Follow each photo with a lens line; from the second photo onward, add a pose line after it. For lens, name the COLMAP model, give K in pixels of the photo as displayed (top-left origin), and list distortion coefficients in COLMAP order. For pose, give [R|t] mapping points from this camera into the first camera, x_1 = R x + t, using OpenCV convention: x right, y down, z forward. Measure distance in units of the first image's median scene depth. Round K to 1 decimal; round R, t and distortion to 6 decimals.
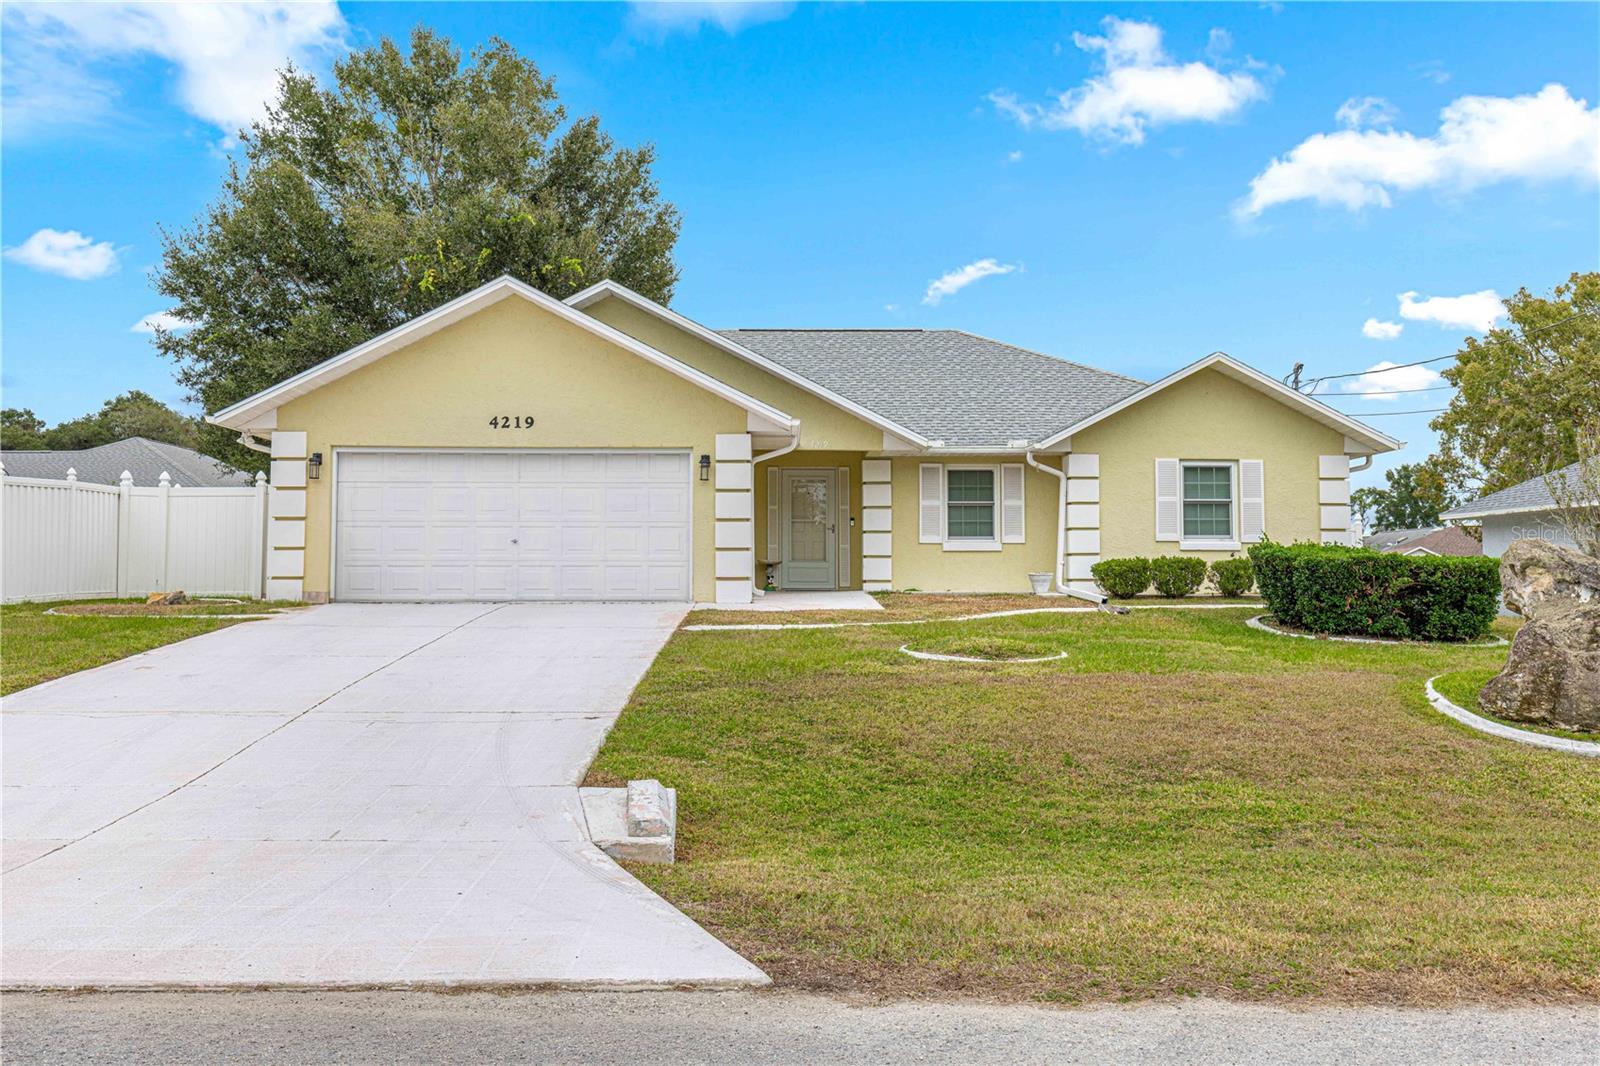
lens RADIAL K [[1299.0, 0, 800.0], [0, 1299.0, 533.0], [0, 0, 1]] dist [-0.002164, -0.000244]
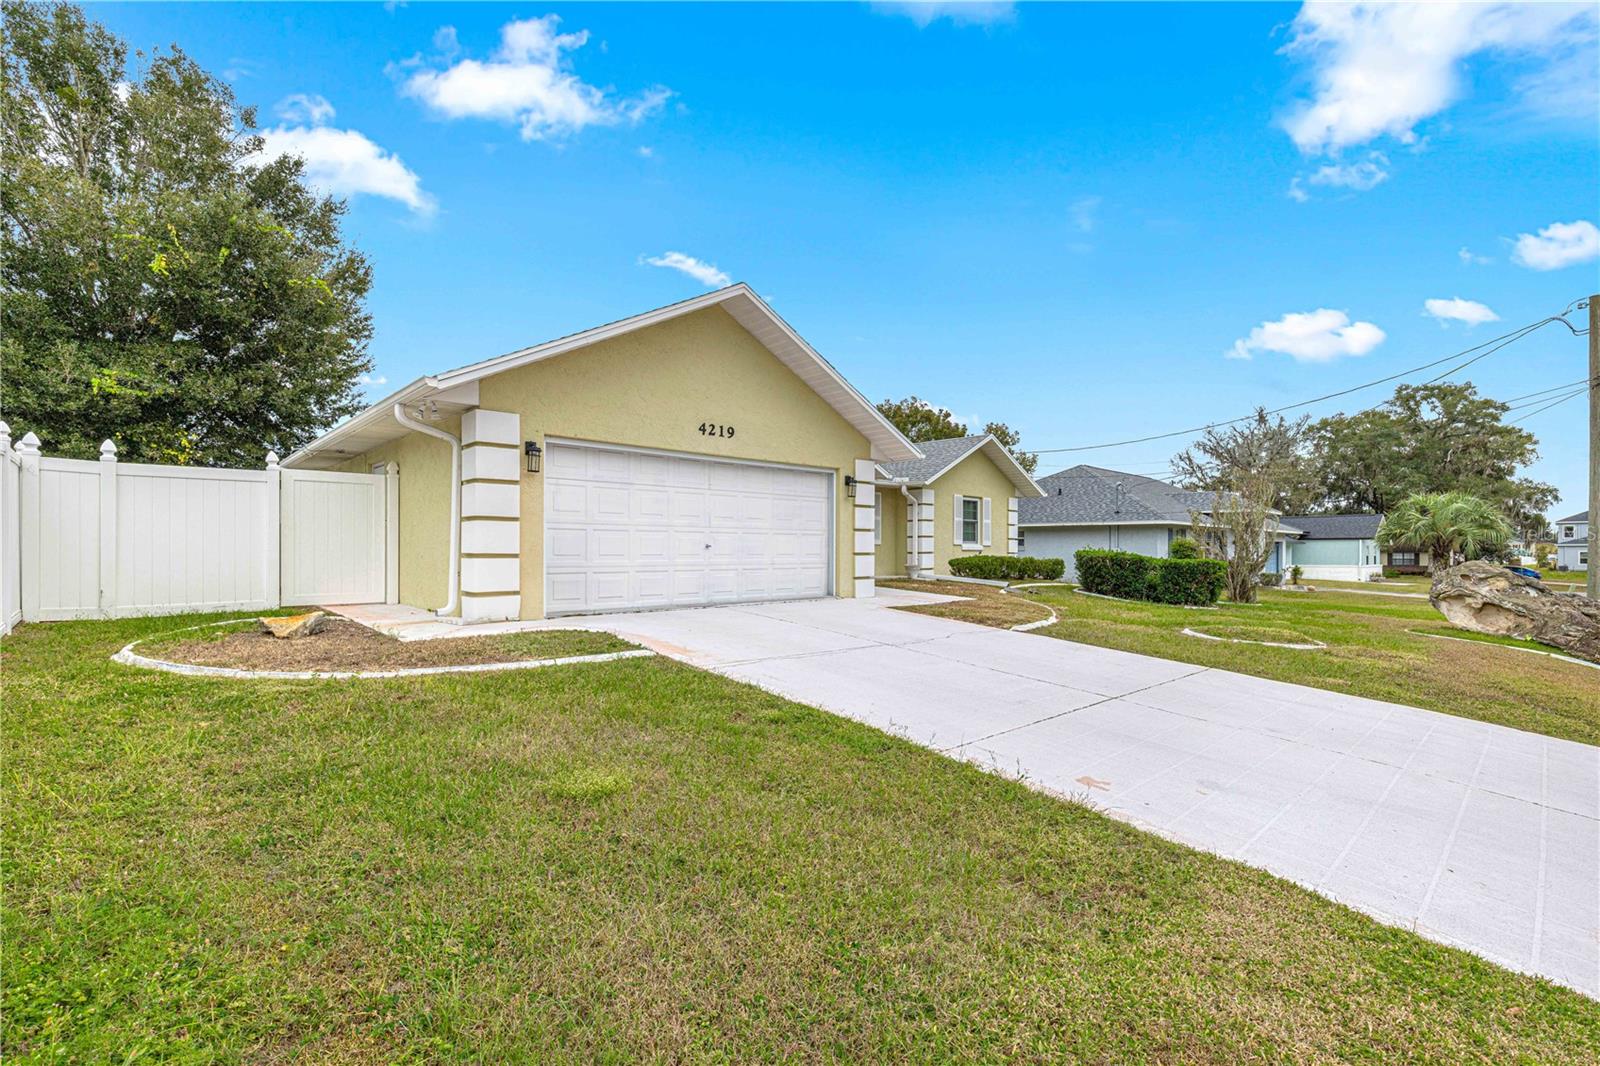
lens RADIAL K [[703.9, 0, 801.4], [0, 703.9, 550.2], [0, 0, 1]] dist [-0.002287, -0.000328]
pose [[0.741544, -0.000547, 0.670904, -0.529122], [-0.024429, 0.999315, 0.027816, -0.007850], [-0.670460, -0.037017, 0.741022, 0.525156]]
